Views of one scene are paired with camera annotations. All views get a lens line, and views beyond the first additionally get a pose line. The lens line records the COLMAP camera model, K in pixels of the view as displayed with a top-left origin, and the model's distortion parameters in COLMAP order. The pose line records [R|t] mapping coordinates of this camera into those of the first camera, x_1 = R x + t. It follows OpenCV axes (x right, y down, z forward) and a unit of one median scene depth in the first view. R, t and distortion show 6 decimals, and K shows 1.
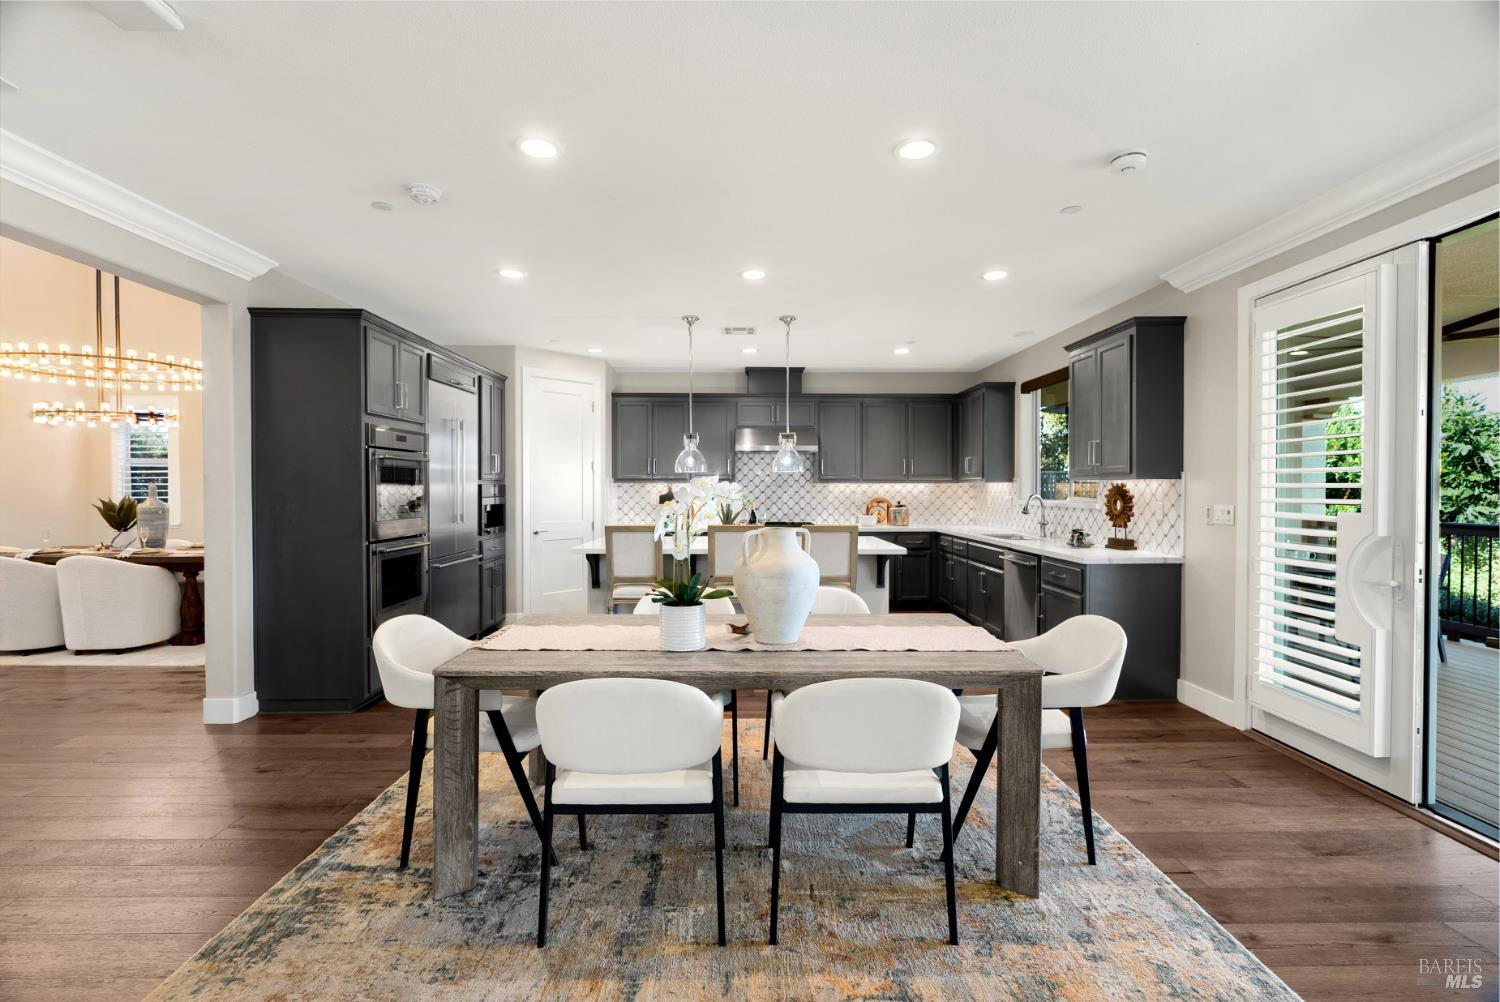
lens RADIAL K [[692.8, 0, 760.9], [0, 692.8, 499.1], [0, 0, 1]] dist [-0.008541, 0.003345]
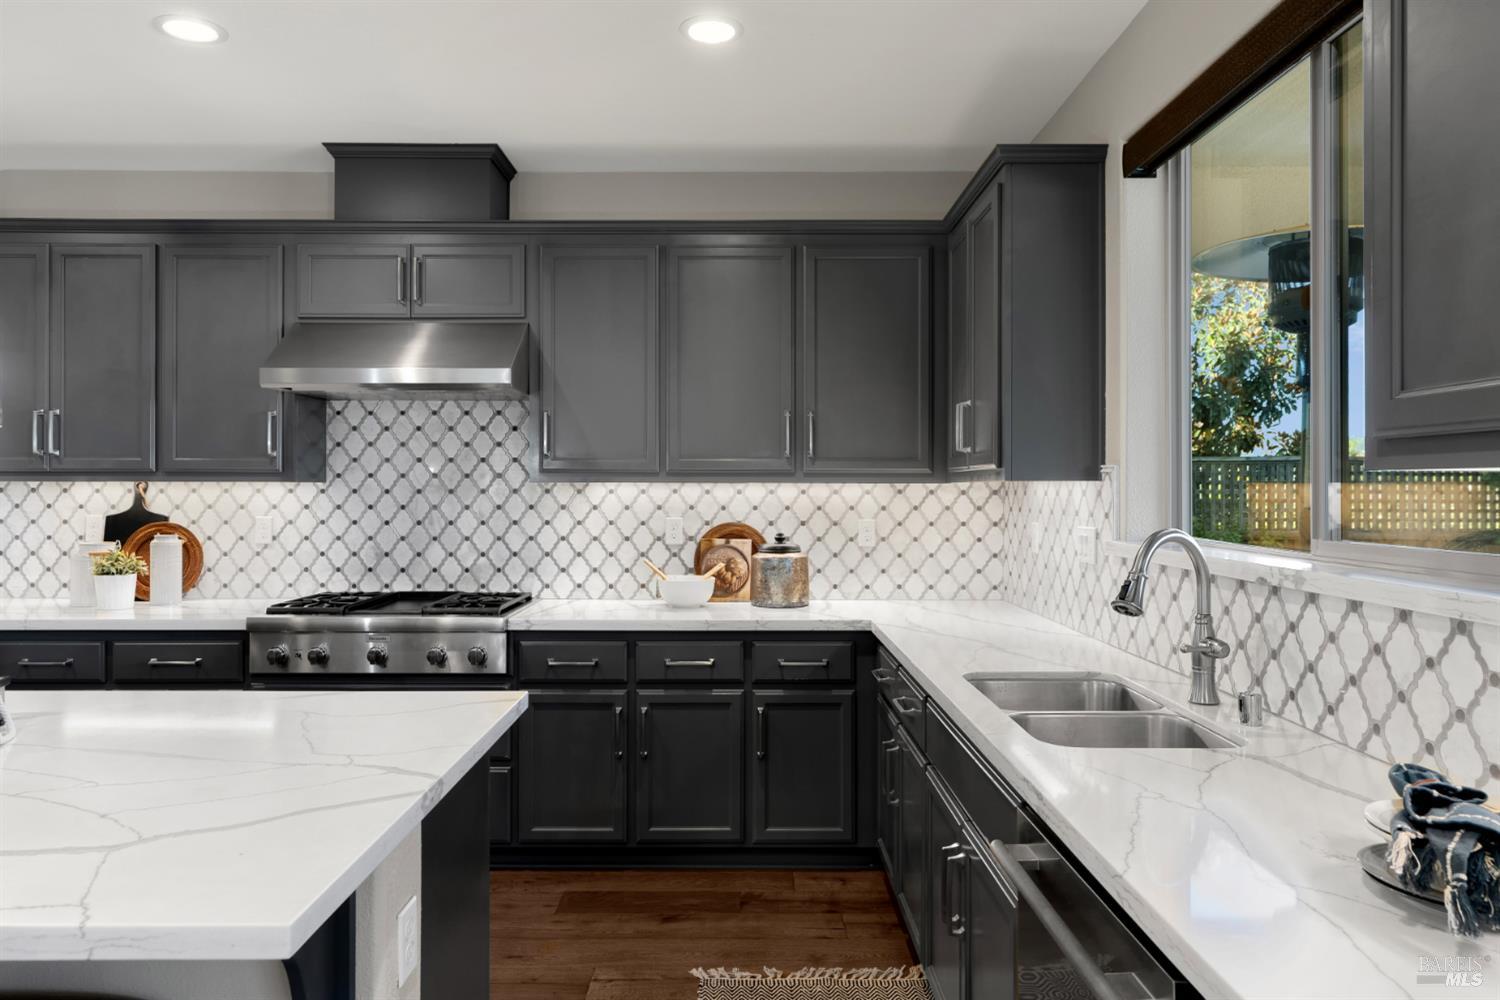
lens RADIAL K [[1010.2, 0, 761.8], [0, 1010.2, 489.9], [0, 0, 1]] dist [-0.004939, 0.002163]
pose [[0.999856, 0.001494, -0.016892, 0.201226], [-0.001765, 0.999870, -0.016045, -0.011279], [0.016866, 0.016073, 0.999729, 0.500052]]
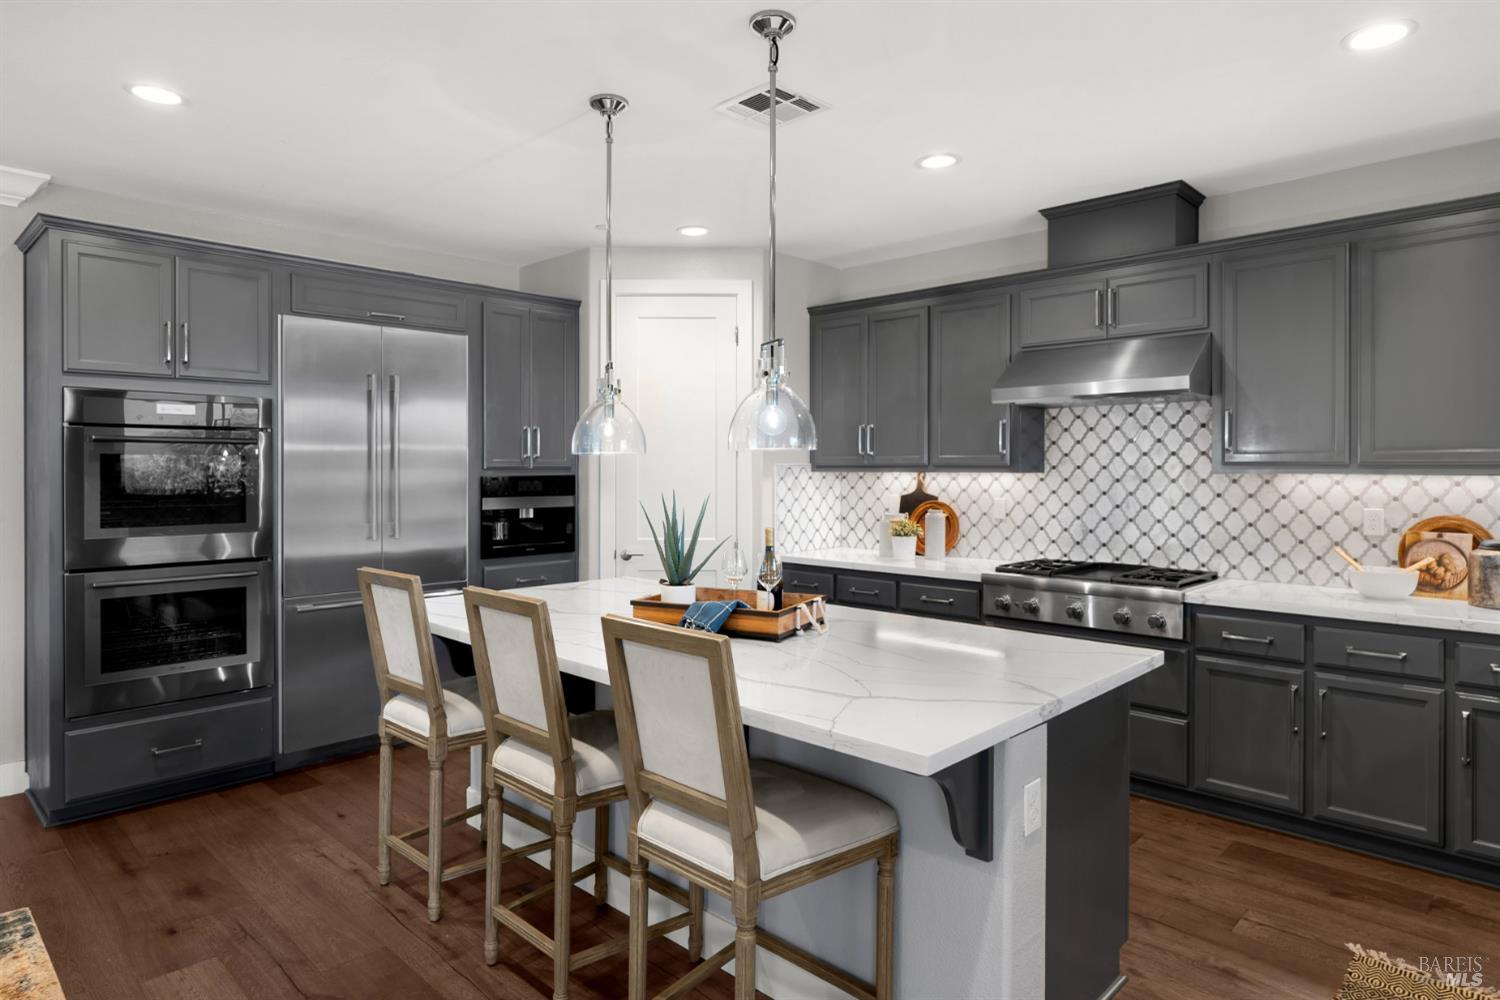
lens RADIAL K [[899.6, 0, 739.4], [0, 899.6, 473.1], [0, 0, 1]] dist [0.009071, 0.001122]
pose [[0.691007, 0.004121, -0.722836, 0.259624], [-0.011616, 0.999918, -0.005404, -0.017518], [0.722754, 0.012130, 0.690998, 0.459311]]
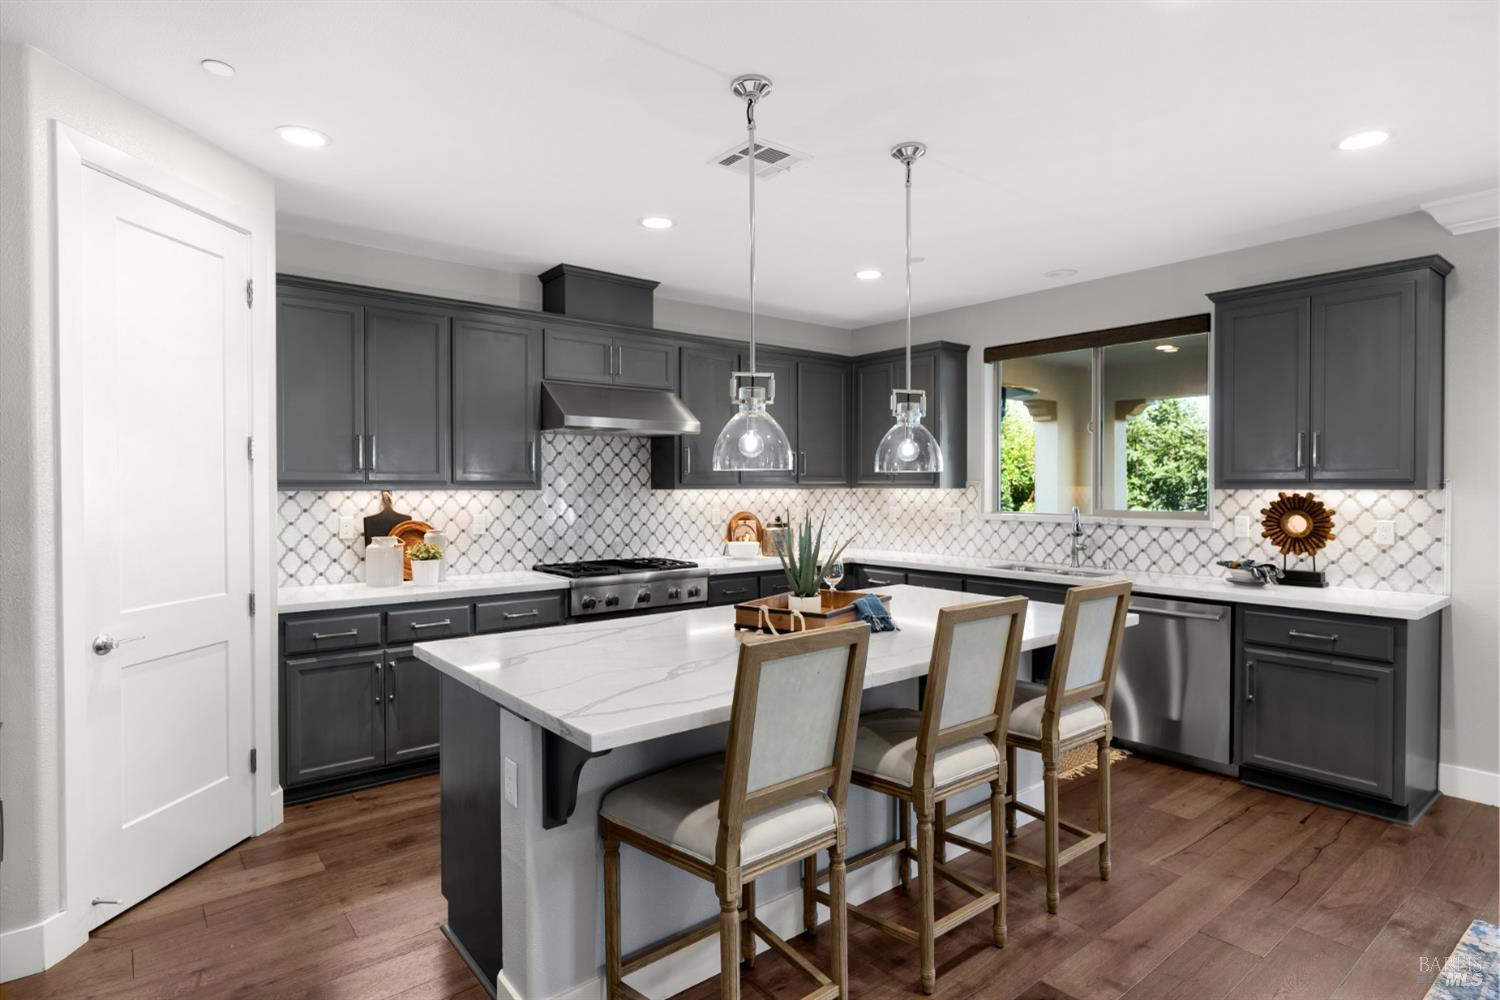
lens RADIAL K [[782.0, 0, 756.2], [0, 782.0, 505.9], [0, 0, 1]] dist [-0.007868, 0.002113]
pose [[0.790388, -0.016609, 0.612382, -0.261964], [0.011081, 0.999856, 0.012817, -0.016949], [-0.612507, -0.003345, 0.790458, 0.447447]]
